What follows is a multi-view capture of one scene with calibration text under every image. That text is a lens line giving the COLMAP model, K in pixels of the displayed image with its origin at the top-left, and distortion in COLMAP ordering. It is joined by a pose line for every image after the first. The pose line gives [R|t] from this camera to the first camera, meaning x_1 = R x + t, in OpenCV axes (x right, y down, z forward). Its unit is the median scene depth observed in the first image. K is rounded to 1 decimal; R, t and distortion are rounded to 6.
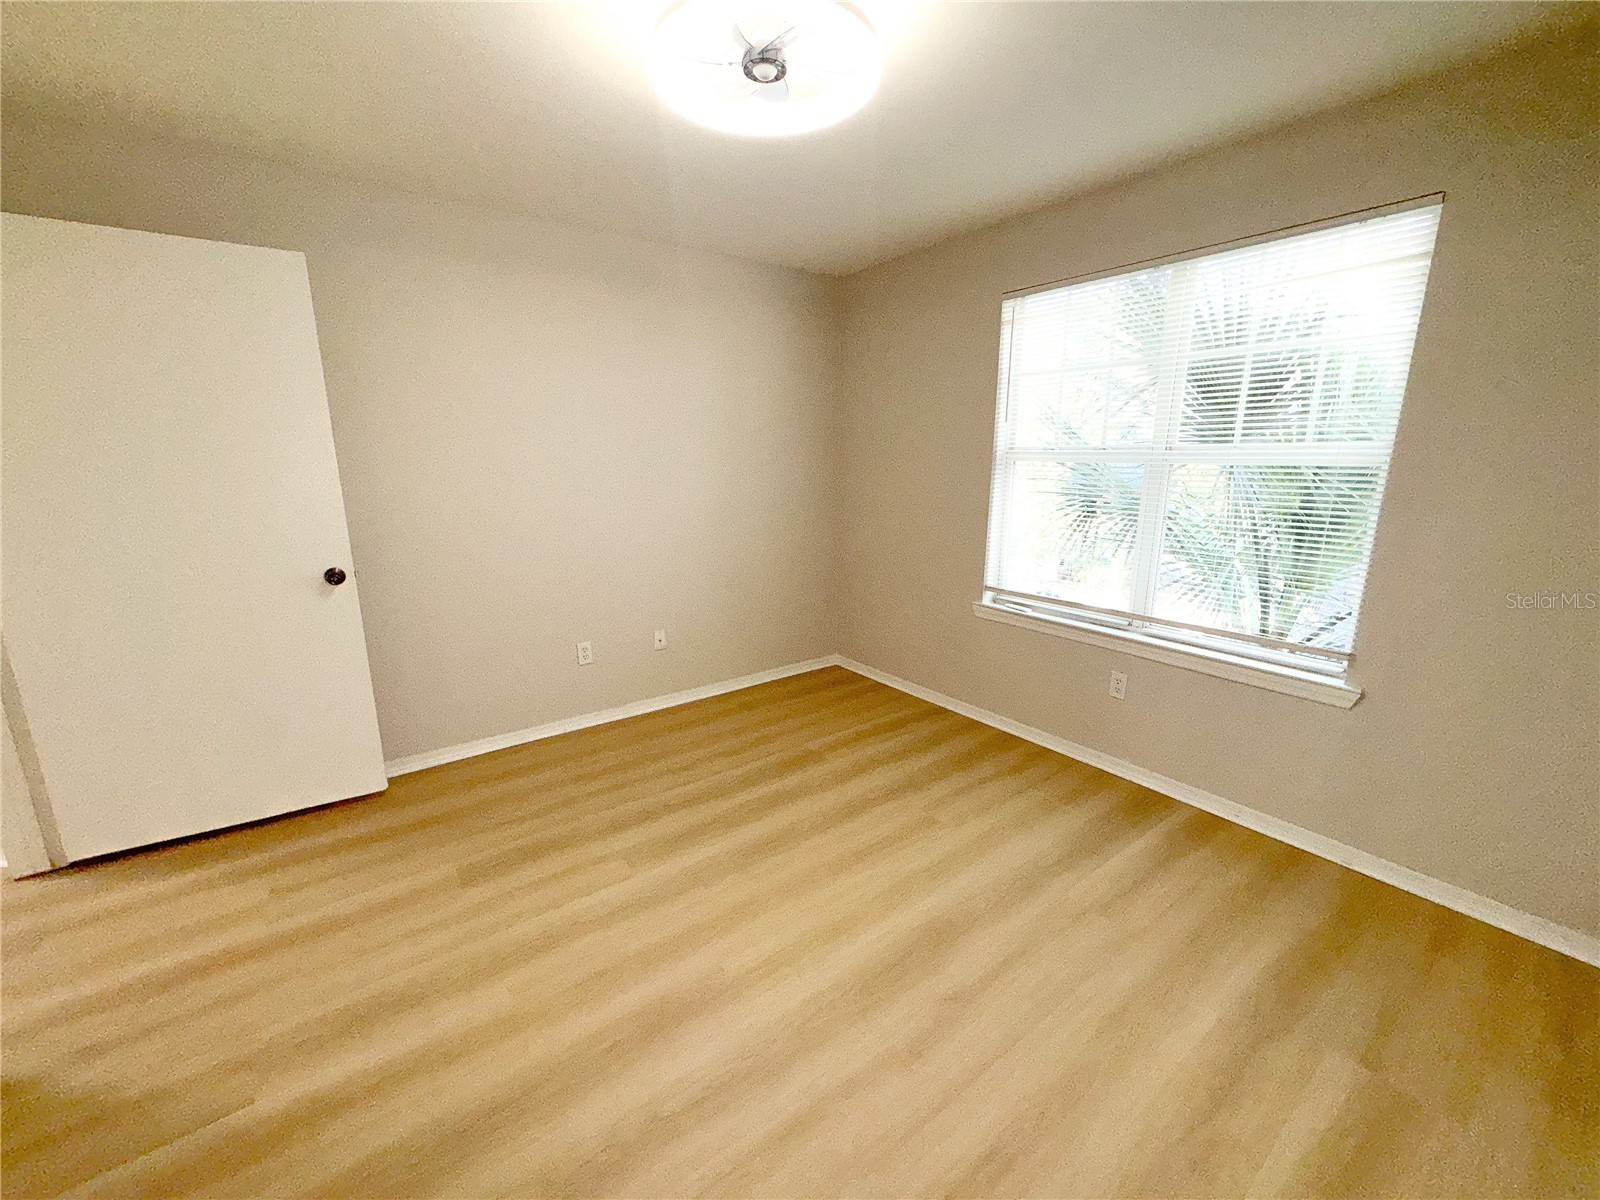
lens RADIAL K [[647.2, 0, 780.0], [0, 647.2, 607.2], [0, 0, 1]] dist [0.000188, 0.000115]
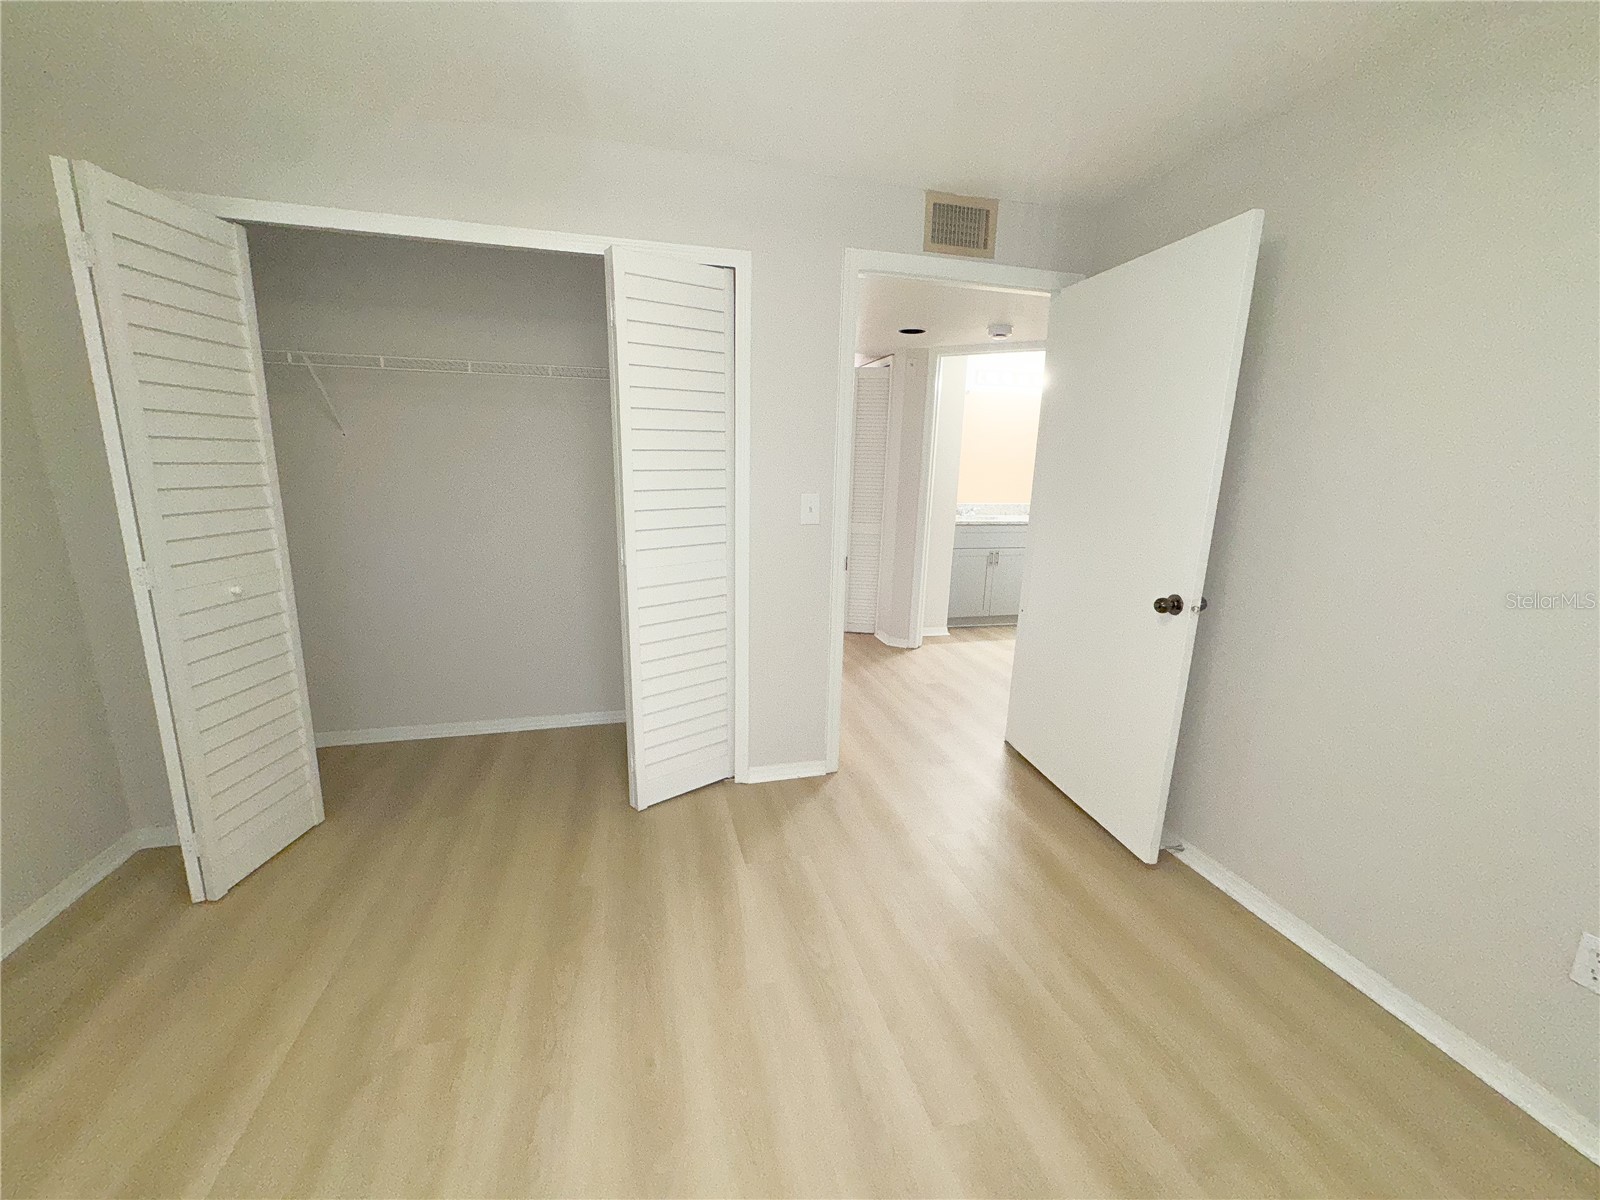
lens RADIAL K [[638.4, 0, 805.3], [0, 638.4, 601.4], [0, 0, 1]] dist [0.000875, 0.000483]
pose [[-0.364855, 0.194720, -0.910475, 0.226175], [-0.241829, 0.924507, 0.294629, -0.165386], [0.899111, 0.327676, -0.290222, 0.733513]]
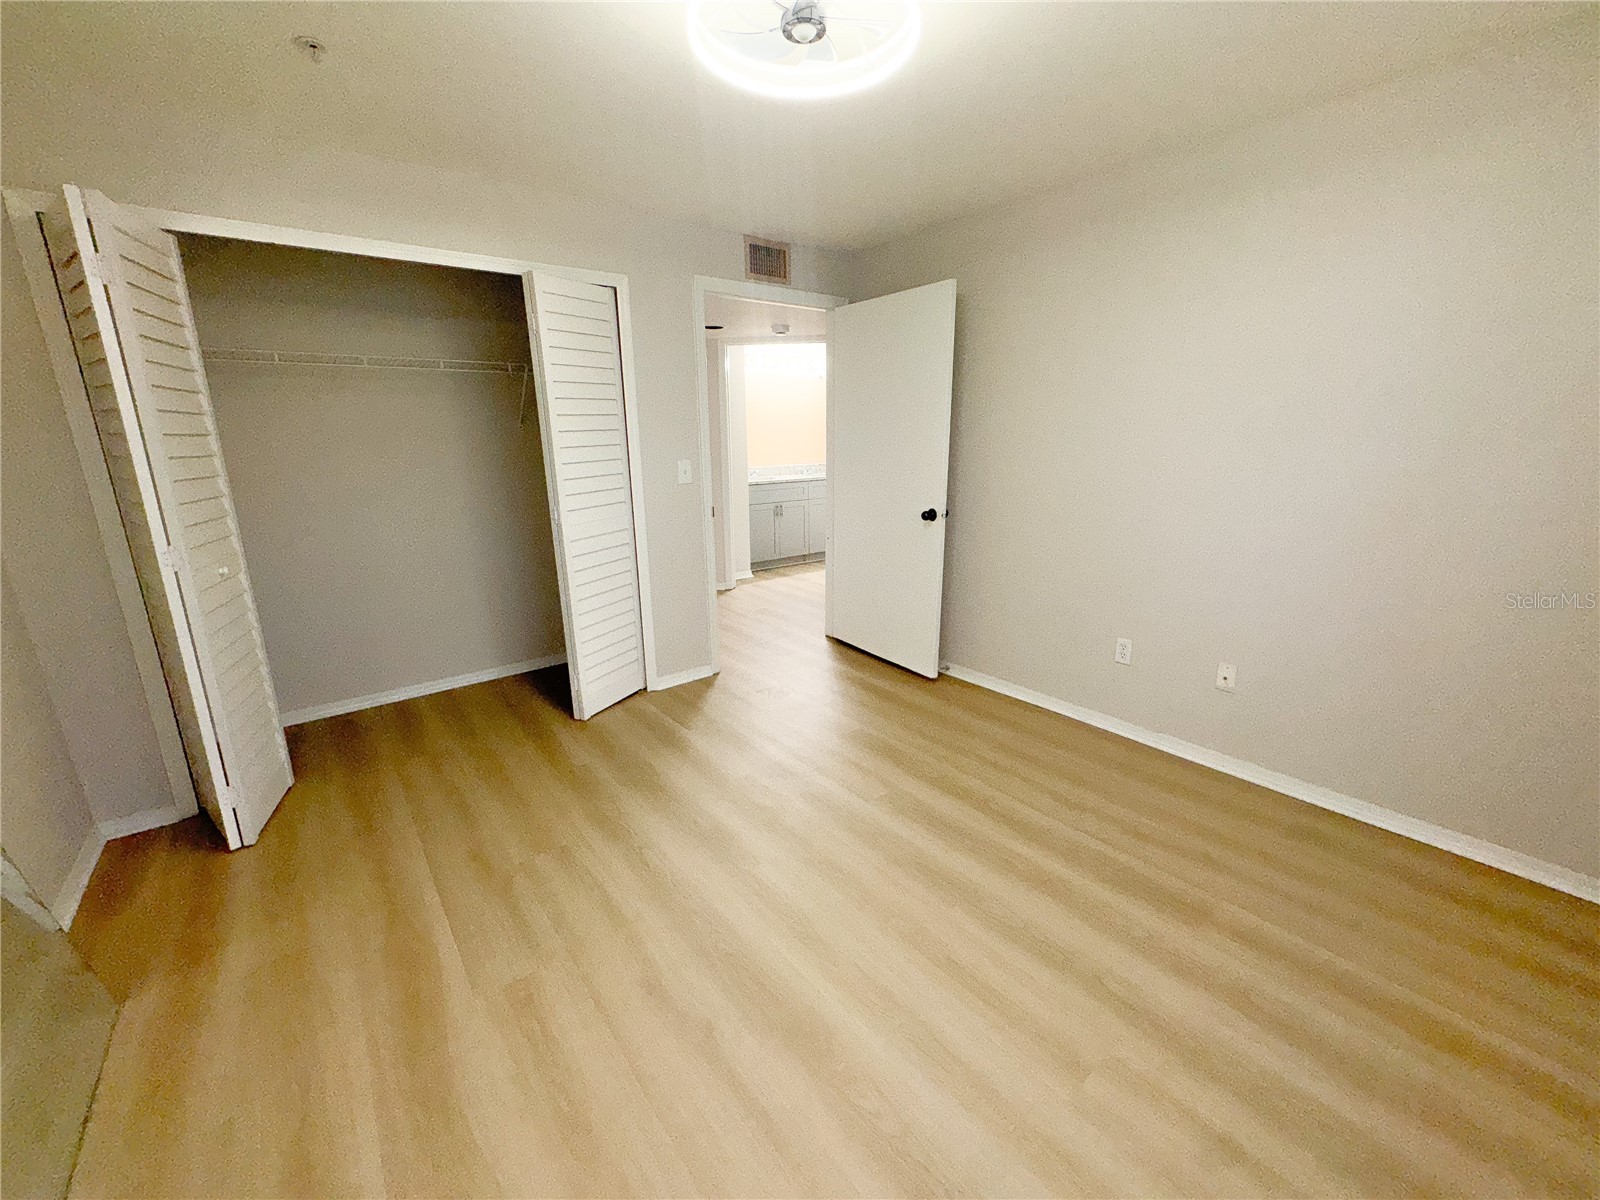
lens RADIAL K [[638.4, 0, 805.3], [0, 638.4, 601.4], [0, 0, 1]] dist [0.000875, 0.000483]
pose [[0.037624, 0.255099, -0.966183, 0.615986], [-0.222759, 0.944679, 0.240747, -0.128652], [0.974147, 0.206168, 0.092368, 0.586327]]
